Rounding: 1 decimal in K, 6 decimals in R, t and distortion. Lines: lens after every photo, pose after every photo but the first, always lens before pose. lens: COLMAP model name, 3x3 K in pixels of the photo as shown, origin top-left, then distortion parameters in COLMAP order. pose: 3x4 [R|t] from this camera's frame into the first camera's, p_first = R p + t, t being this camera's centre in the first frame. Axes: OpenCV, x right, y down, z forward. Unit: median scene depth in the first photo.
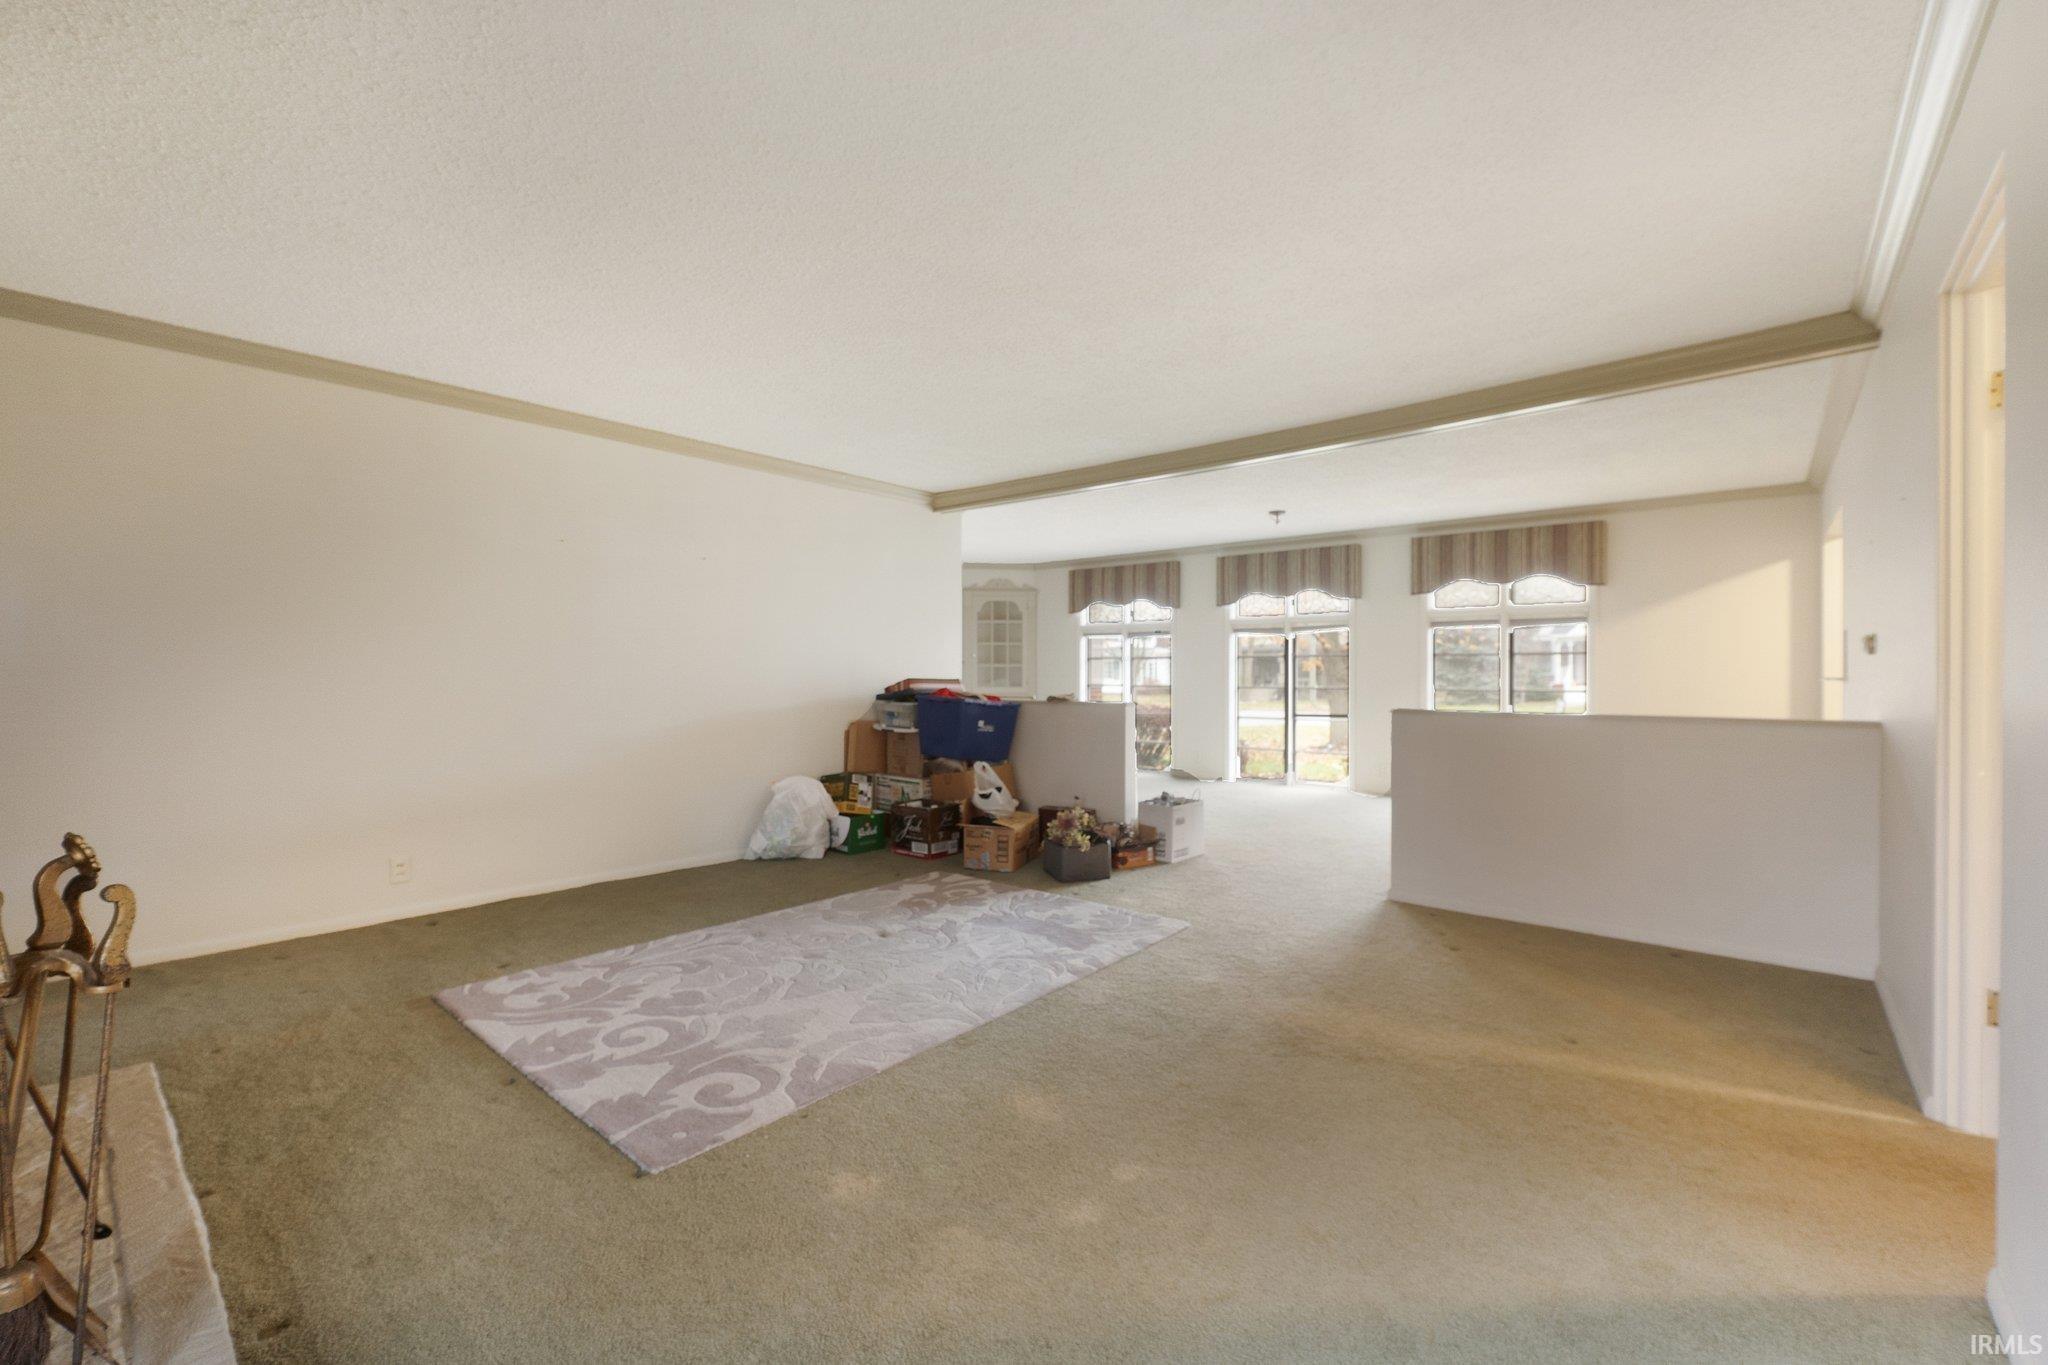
lens RADIAL K [[852.4, 0, 1015.6], [0, 852.4, 681.6], [0, 0, 1]] dist [-0.014694, -0.001304]
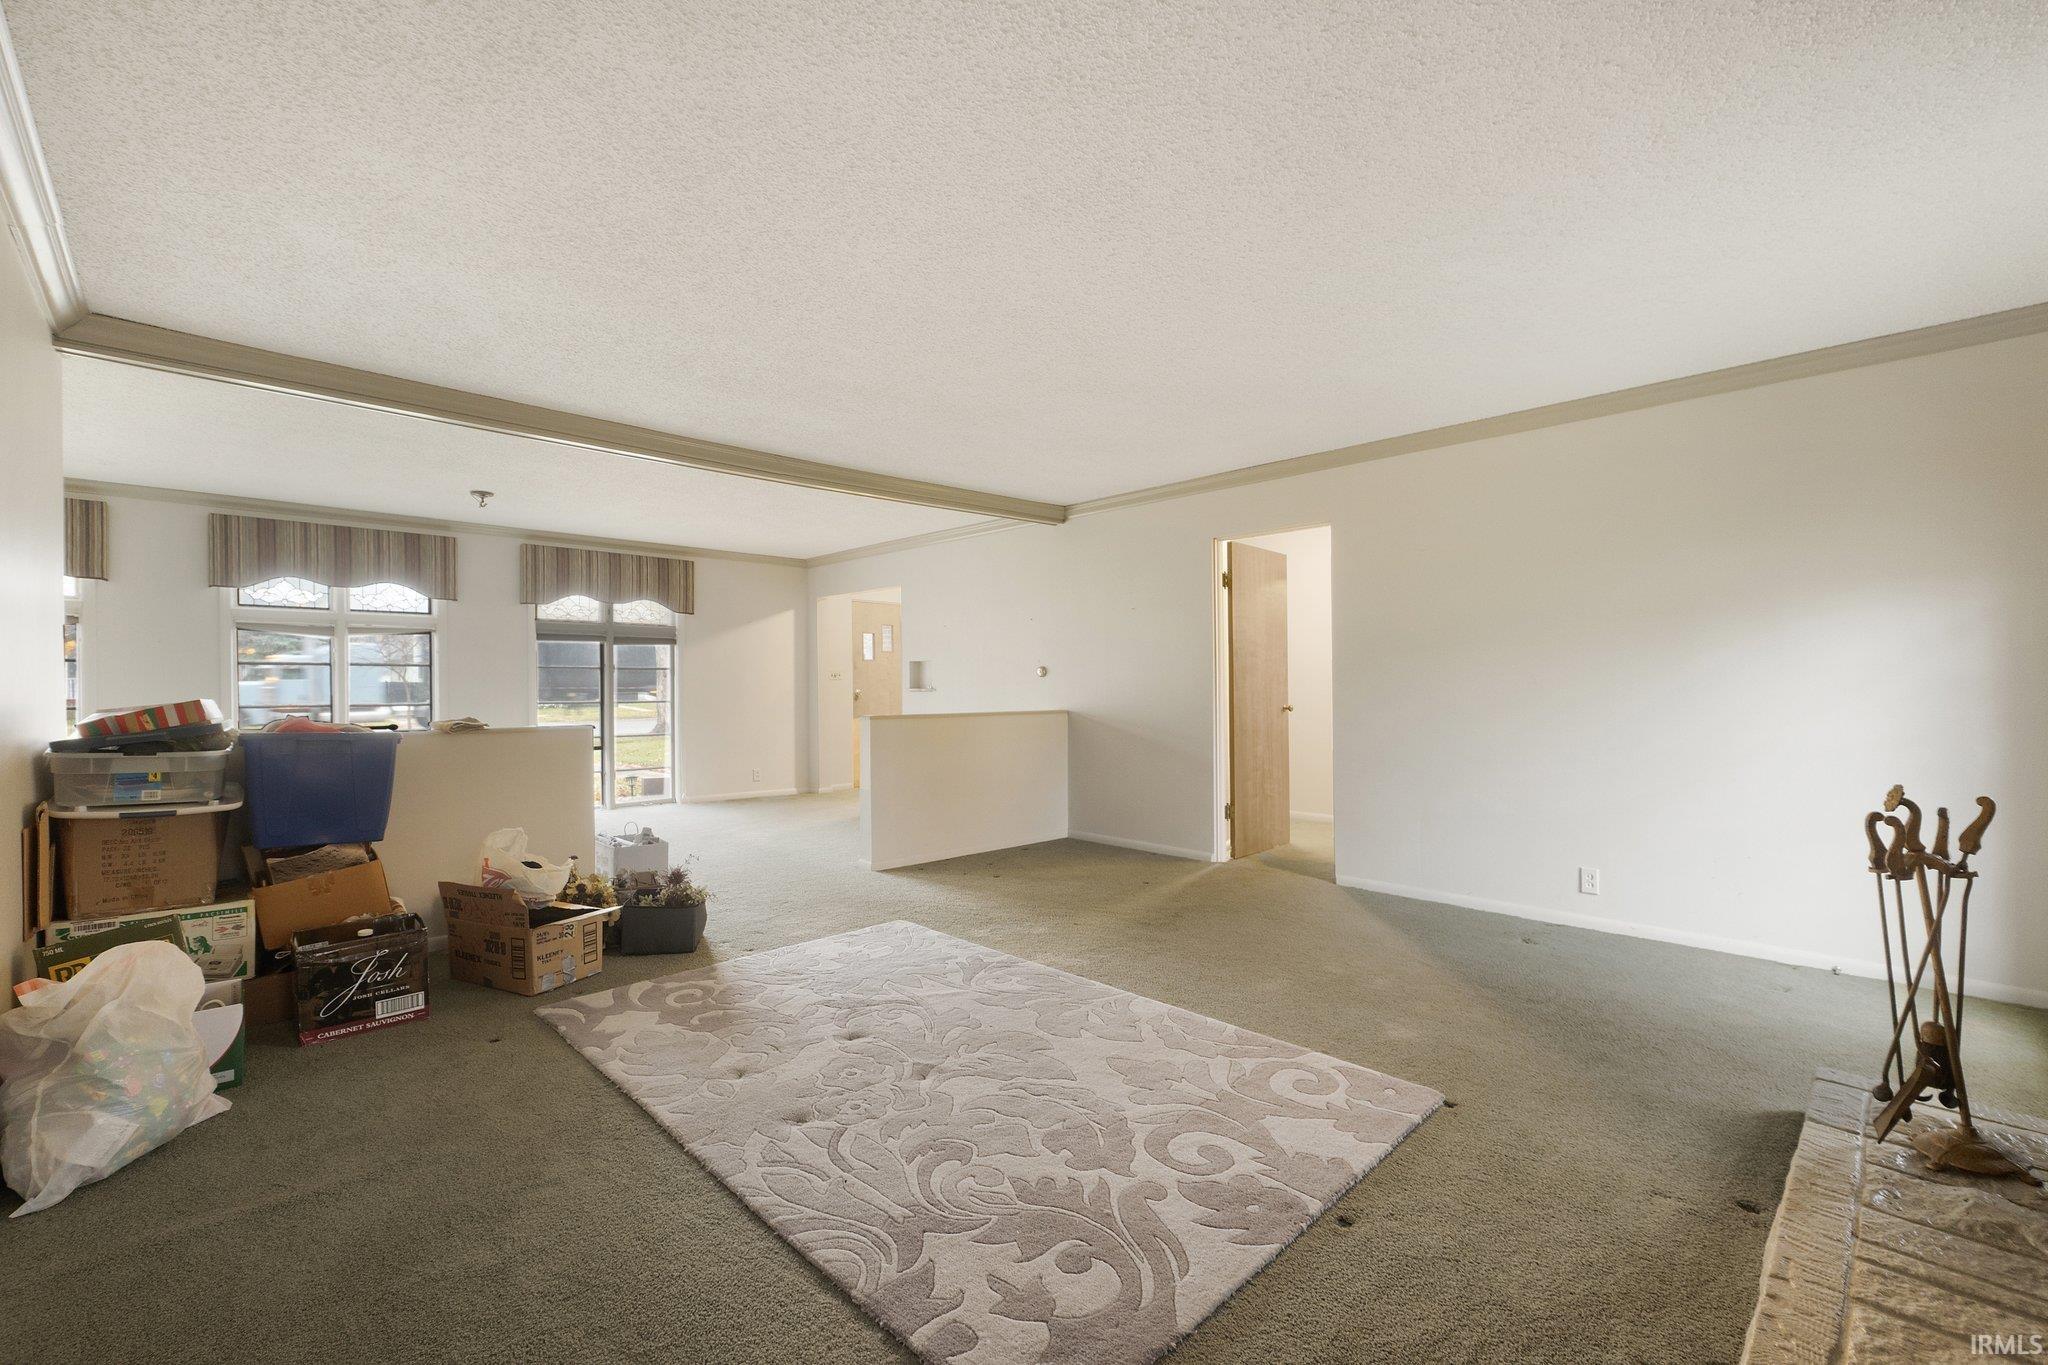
lens RADIAL K [[852.4, 0, 1028.3], [0, 852.4, 681.5], [0, 0, 1]] dist [-0.014694, -0.001304]
pose [[0.087135, 0.003914, 0.996189, -0.837289], [0.011563, 0.999921, -0.004941, -0.010227], [-0.996129, 0.011950, 0.087083, 0.728935]]
